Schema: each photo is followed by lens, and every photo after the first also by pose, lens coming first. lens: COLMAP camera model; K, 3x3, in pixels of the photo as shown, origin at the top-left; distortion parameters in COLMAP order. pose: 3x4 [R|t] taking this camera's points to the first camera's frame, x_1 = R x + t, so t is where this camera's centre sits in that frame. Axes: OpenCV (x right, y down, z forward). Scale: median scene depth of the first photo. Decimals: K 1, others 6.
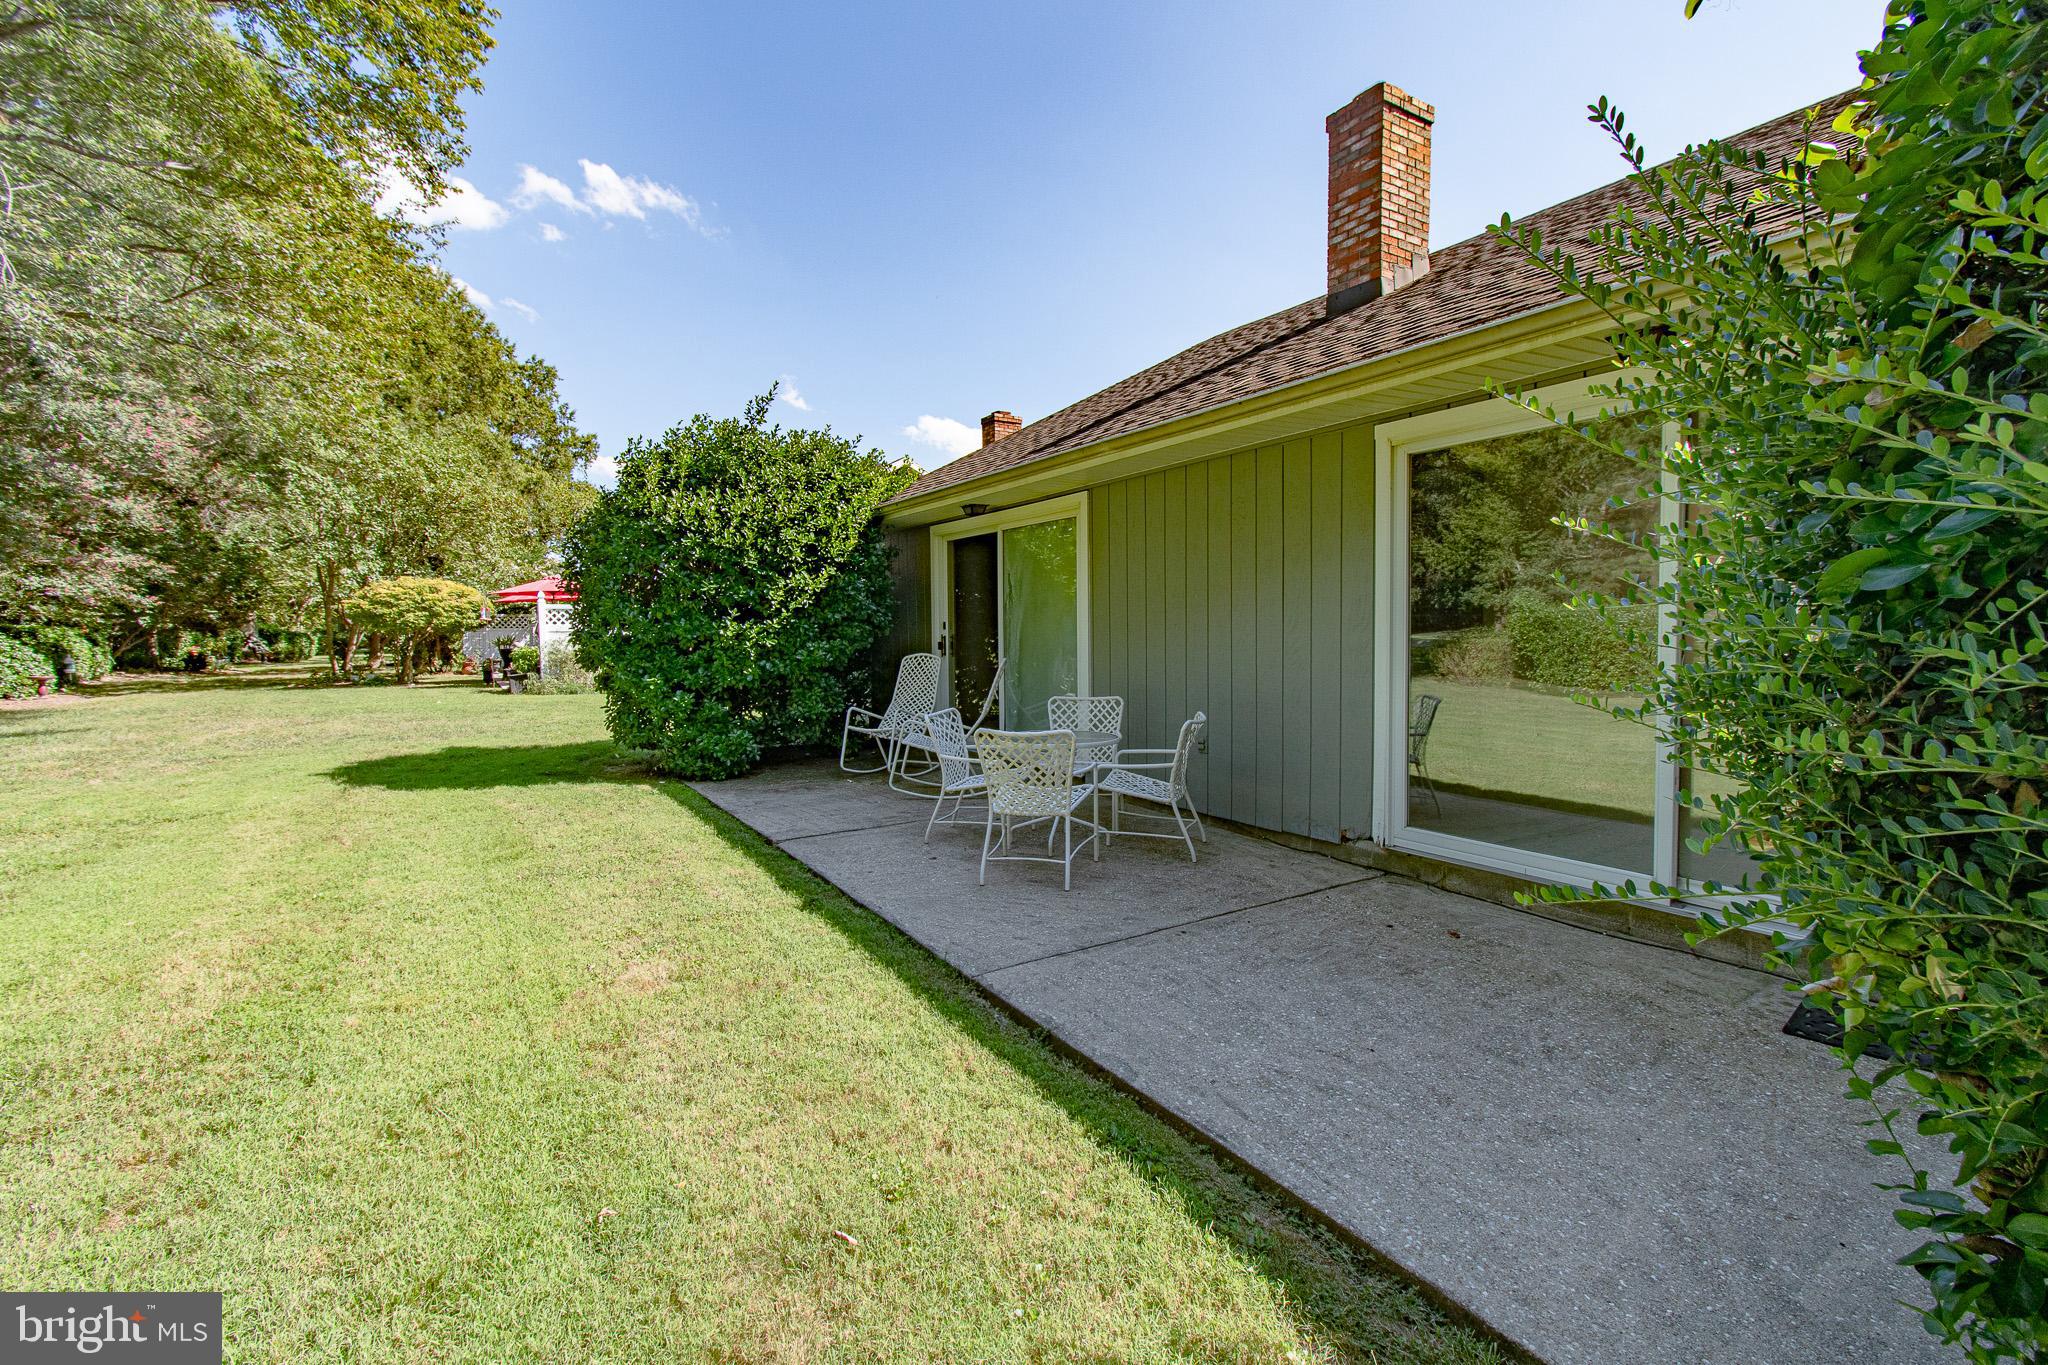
lens RADIAL K [[890.7, 0, 1020.6], [0, 890.7, 672.0], [0, 0, 1]] dist [-0.003188, -0.000414]
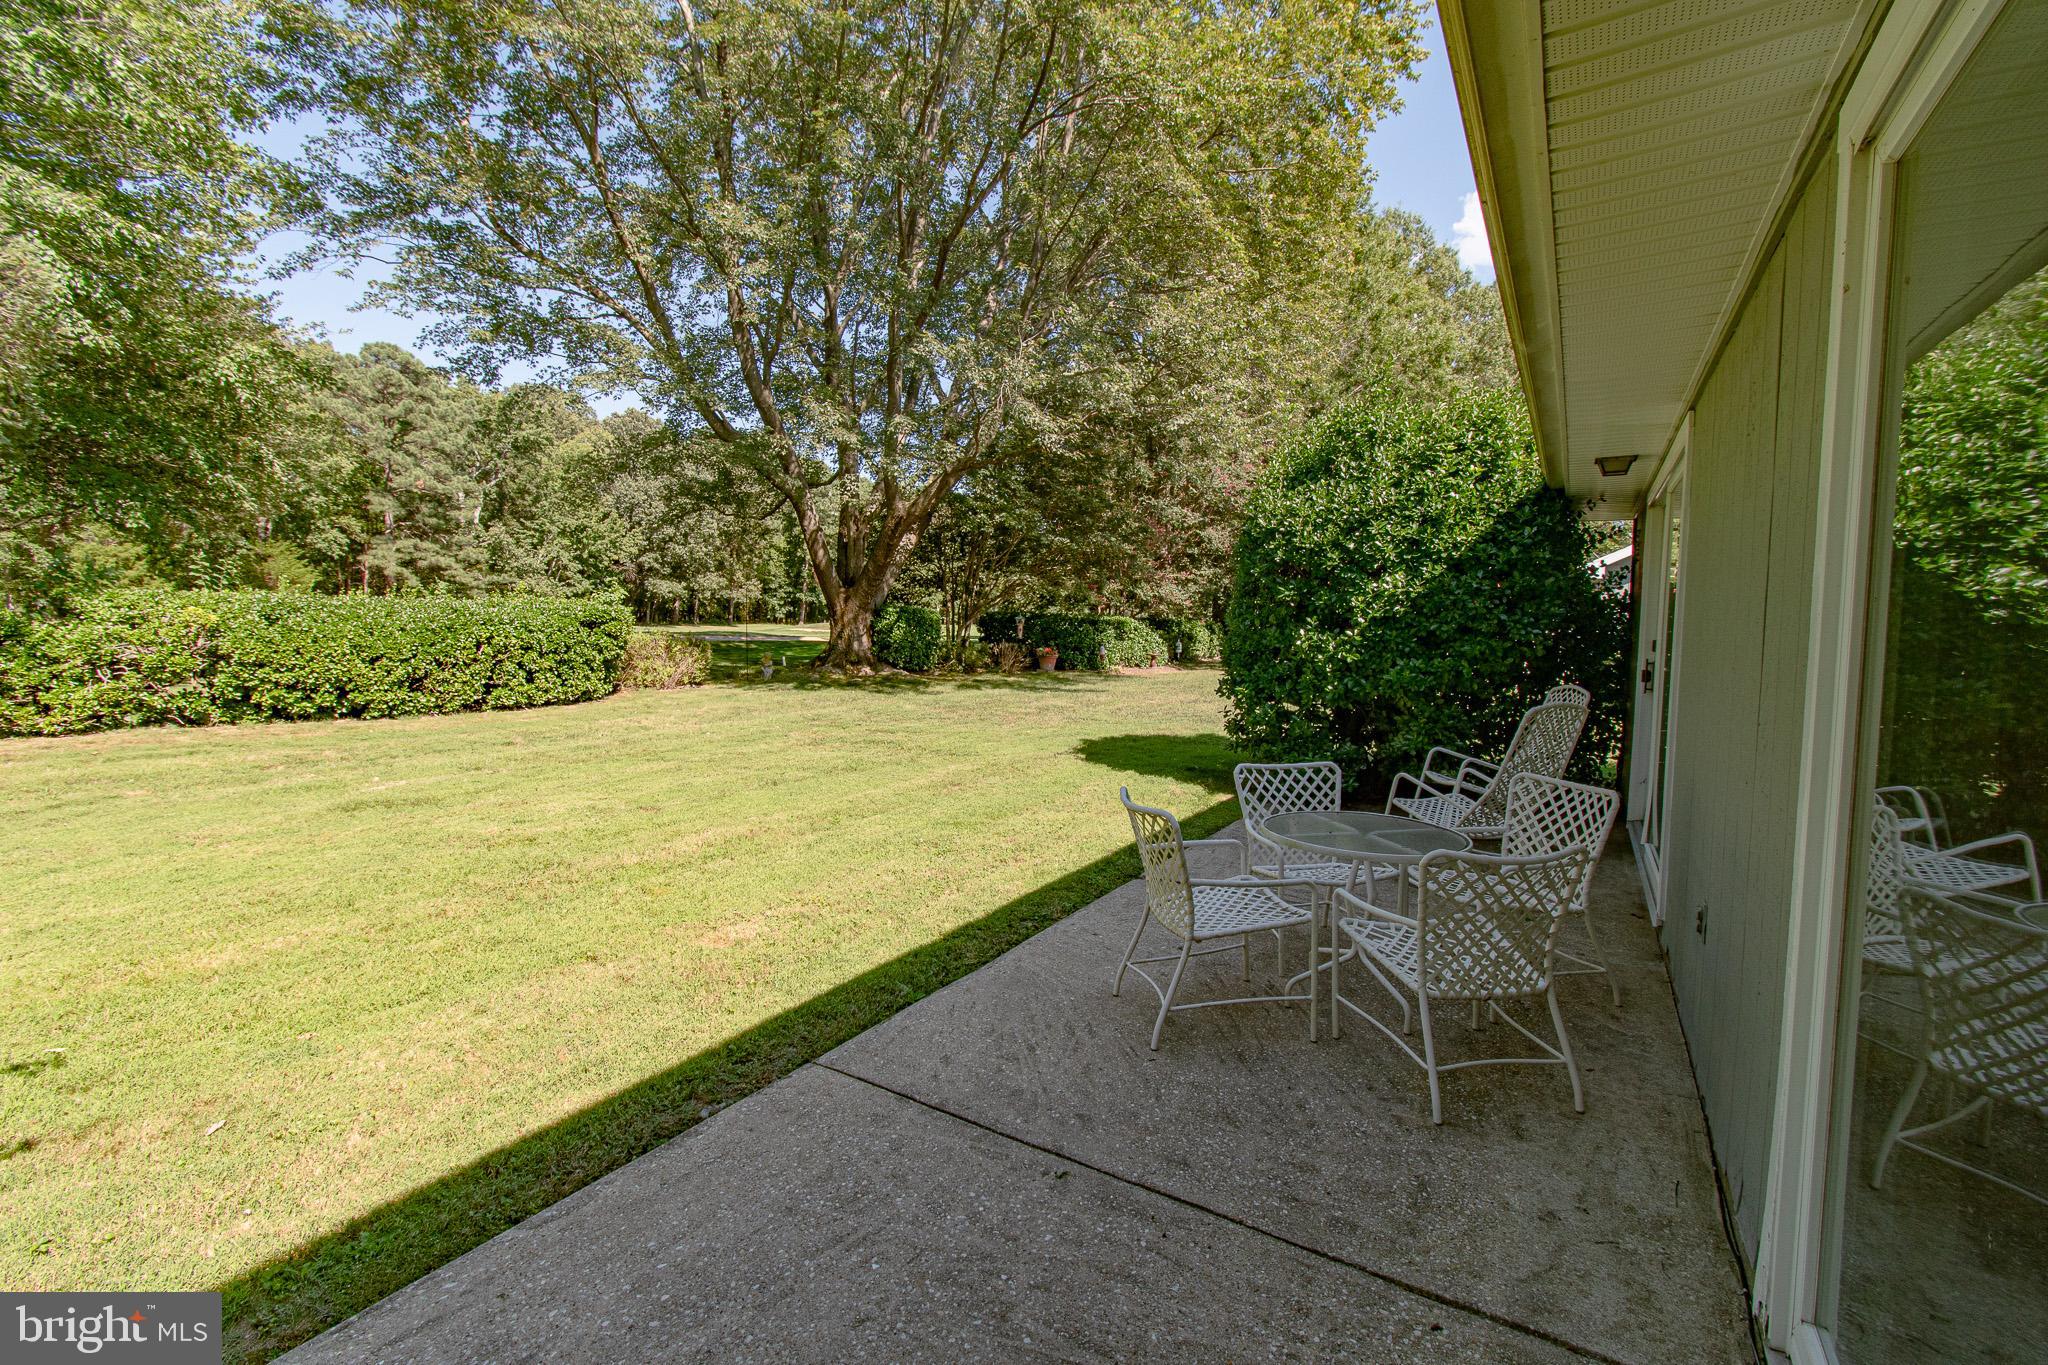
lens RADIAL K [[890.7, 0, 1020.6], [0, 890.7, 672.0], [0, 0, 1]] dist [-0.003188, -0.000414]
pose [[0.448796, 0.069197, -0.890951, 0.337616], [-0.067744, 0.996763, 0.043290, -0.034995], [0.891063, 0.040929, 0.452031, 0.342064]]
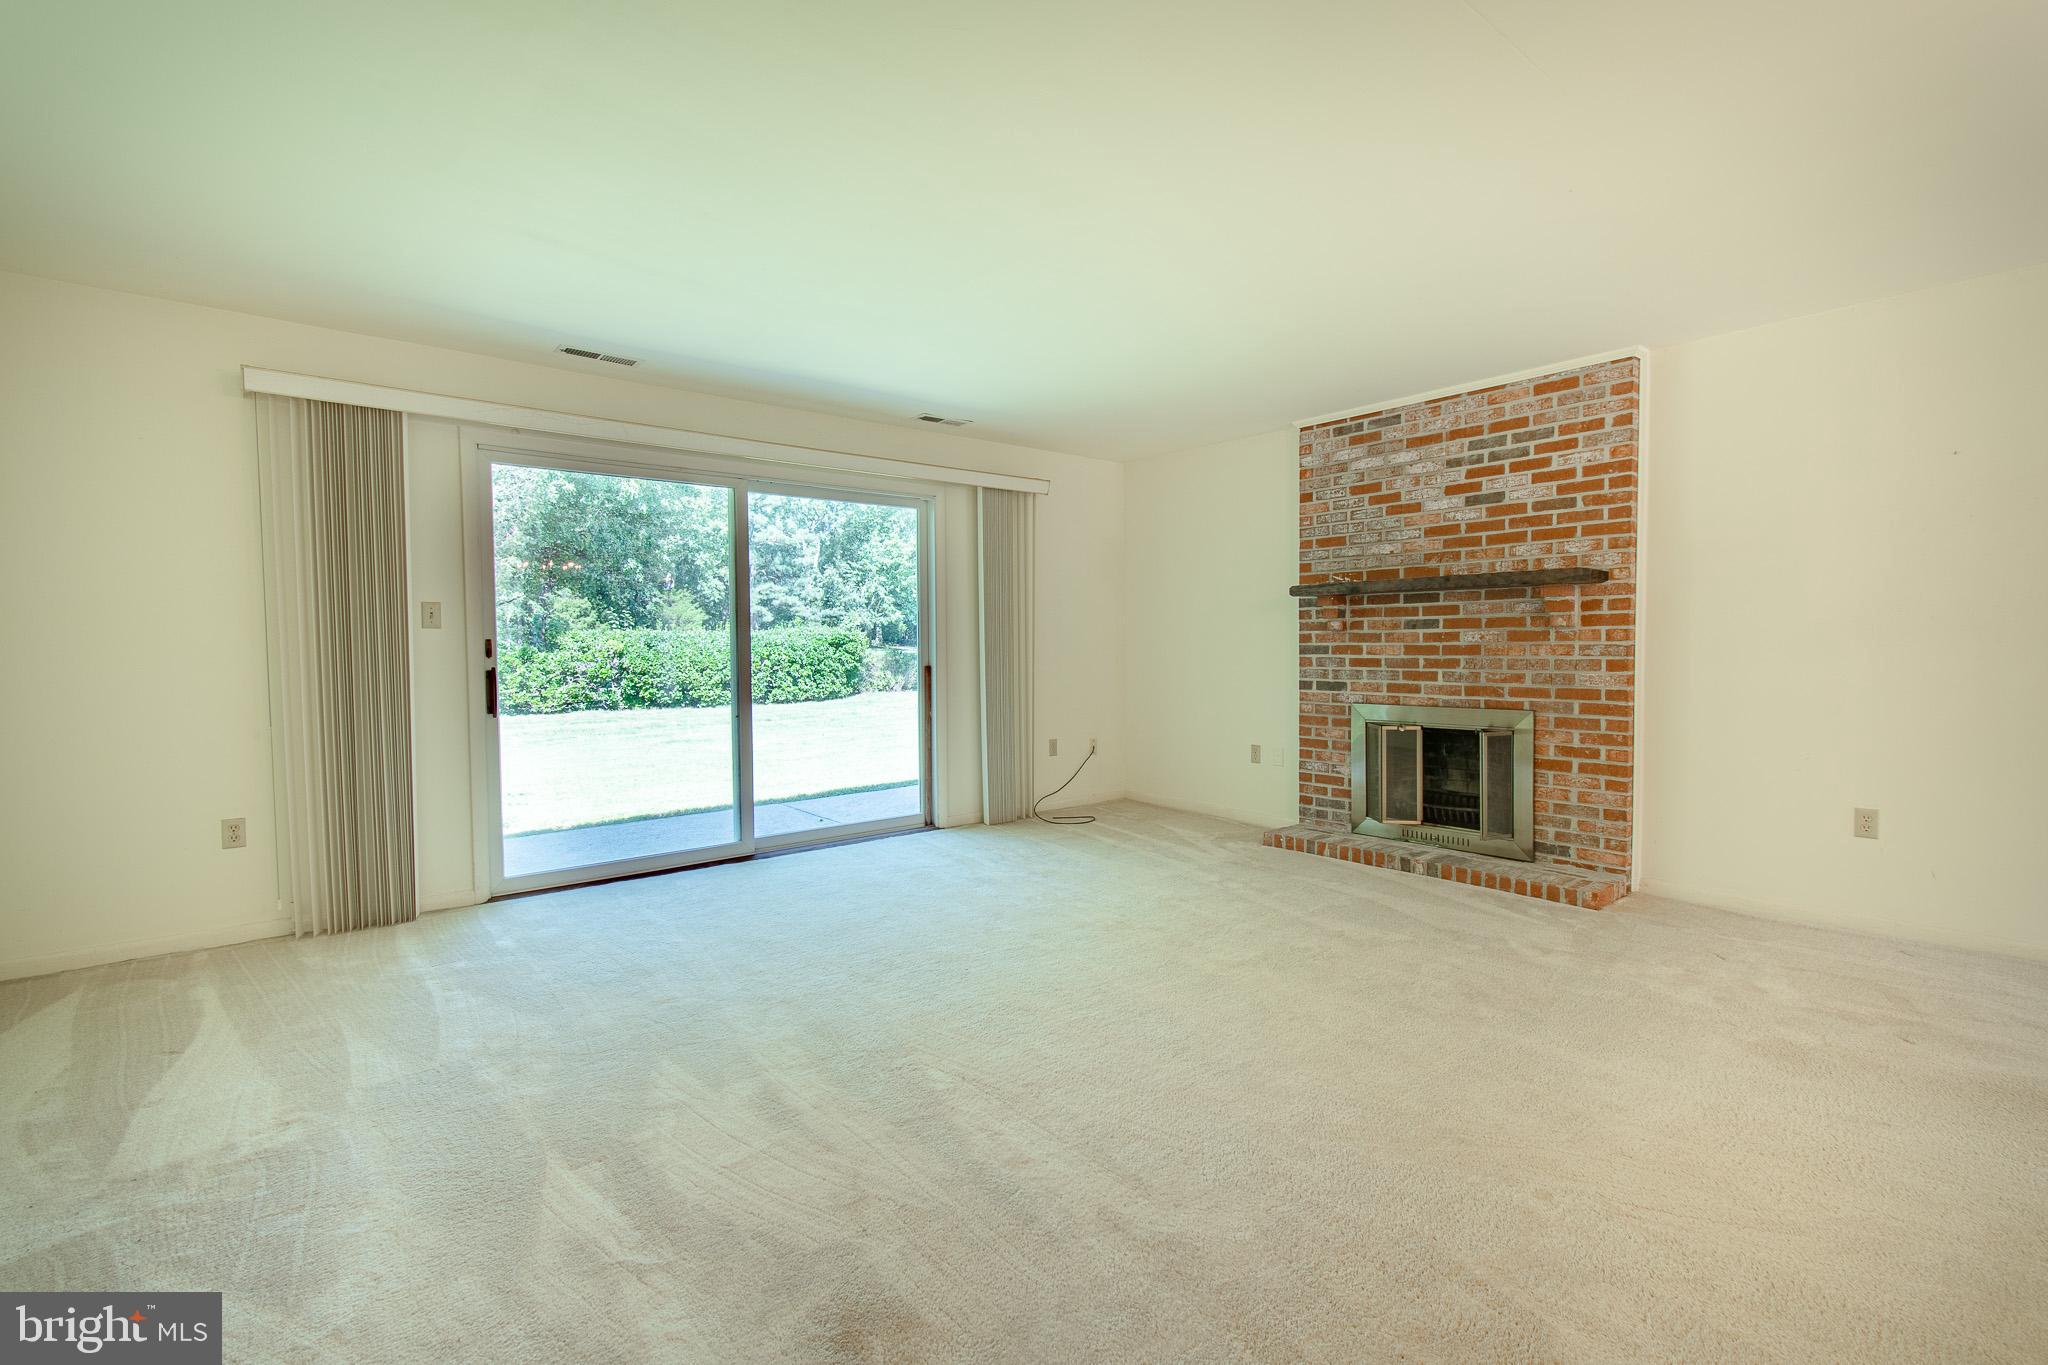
lens RADIAL K [[890.7, 0, 1020.6], [0, 890.7, 672.0], [0, 0, 1]] dist [-0.003188, -0.000414]
pose [[0.131044, 0.045729, -0.990321, 0.709090], [-0.040020, 0.998365, 0.040805, -0.039788], [0.990568, 0.034285, 0.132660, 0.474901]]
